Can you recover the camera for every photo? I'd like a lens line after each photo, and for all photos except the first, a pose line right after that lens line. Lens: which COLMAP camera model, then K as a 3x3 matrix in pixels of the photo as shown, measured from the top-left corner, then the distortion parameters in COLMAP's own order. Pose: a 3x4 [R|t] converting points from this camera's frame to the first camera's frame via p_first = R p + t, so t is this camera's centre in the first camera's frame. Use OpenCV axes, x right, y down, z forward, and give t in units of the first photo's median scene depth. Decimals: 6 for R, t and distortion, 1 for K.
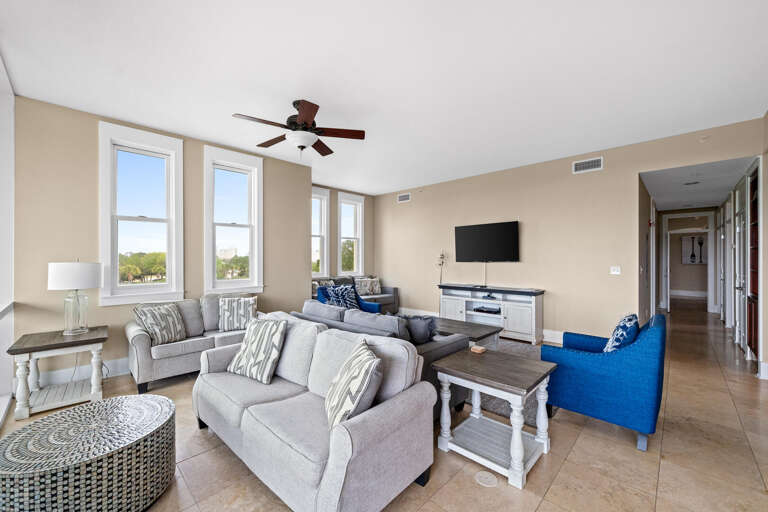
lens RADIAL K [[309.4, 0, 387.4], [0, 309.4, 256.7], [0, 0, 1]] dist [-0.001308, -0.000538]
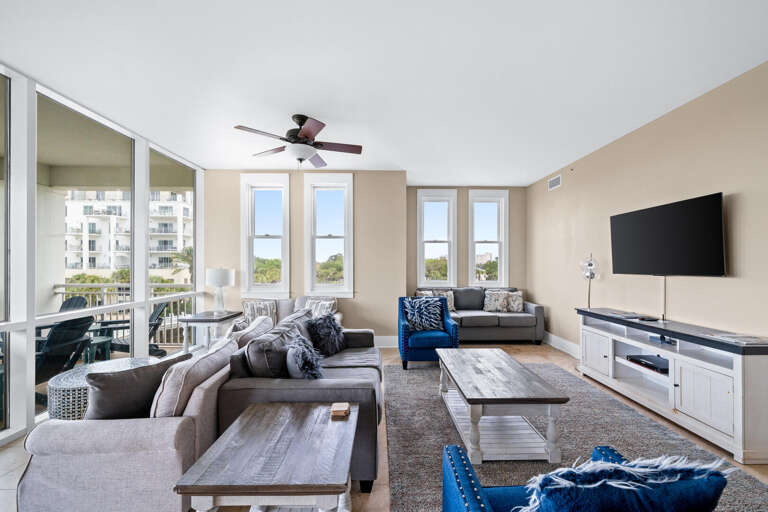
lens RADIAL K [[309.4, 0, 384.9], [0, 309.4, 259.6], [0, 0, 1]] dist [-0.001308, -0.000538]
pose [[0.702692, -0.006345, -0.711466, 0.346569], [0.001405, 0.999971, -0.007530, -0.007187], [0.711493, 0.004292, 0.702680, 0.252455]]
